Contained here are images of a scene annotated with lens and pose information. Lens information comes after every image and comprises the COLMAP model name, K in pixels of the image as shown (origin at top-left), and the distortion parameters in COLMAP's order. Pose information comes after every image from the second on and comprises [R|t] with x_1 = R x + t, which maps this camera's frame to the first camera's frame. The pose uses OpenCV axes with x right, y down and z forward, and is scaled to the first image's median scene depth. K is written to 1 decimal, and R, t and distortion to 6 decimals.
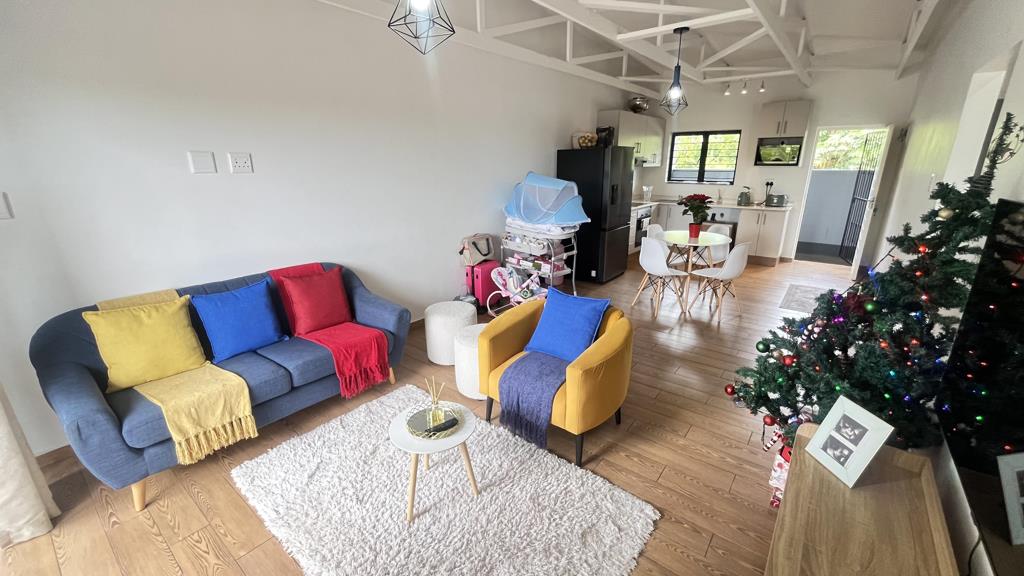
lens RADIAL K [[417.3, 0, 512.0], [0, 417.3, 288.0], [0, 0, 1]] dist [-0.001235, -0.000083]
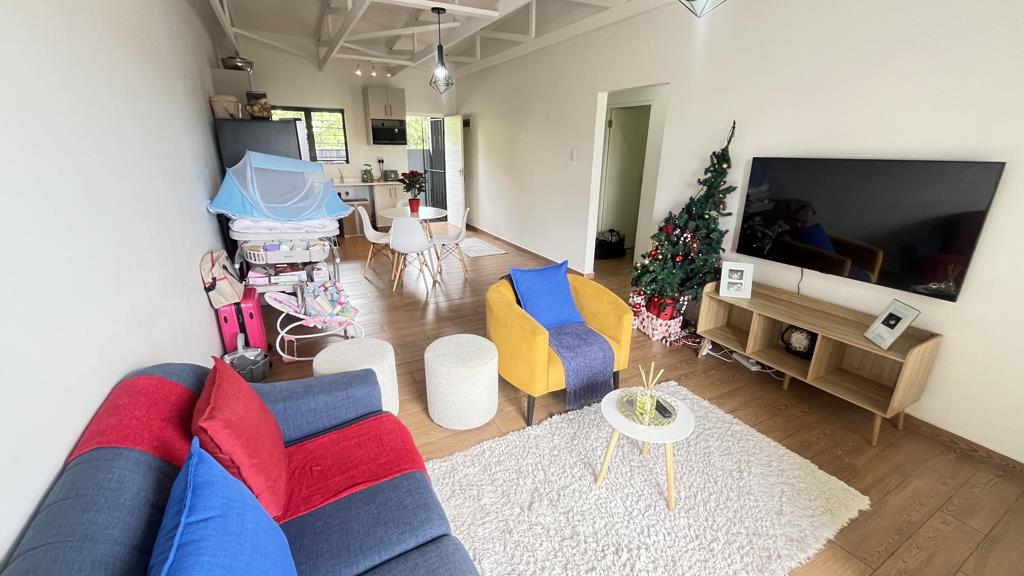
lens RADIAL K [[417.3, 0, 512.0], [0, 417.3, 288.0], [0, 0, 1]] dist [-0.001235, -0.000083]
pose [[0.401498, -0.292775, 0.867803, -0.329787], [0.255675, 0.945688, 0.200761, -0.066524], [-0.879448, 0.141271, 0.454547, 0.244922]]
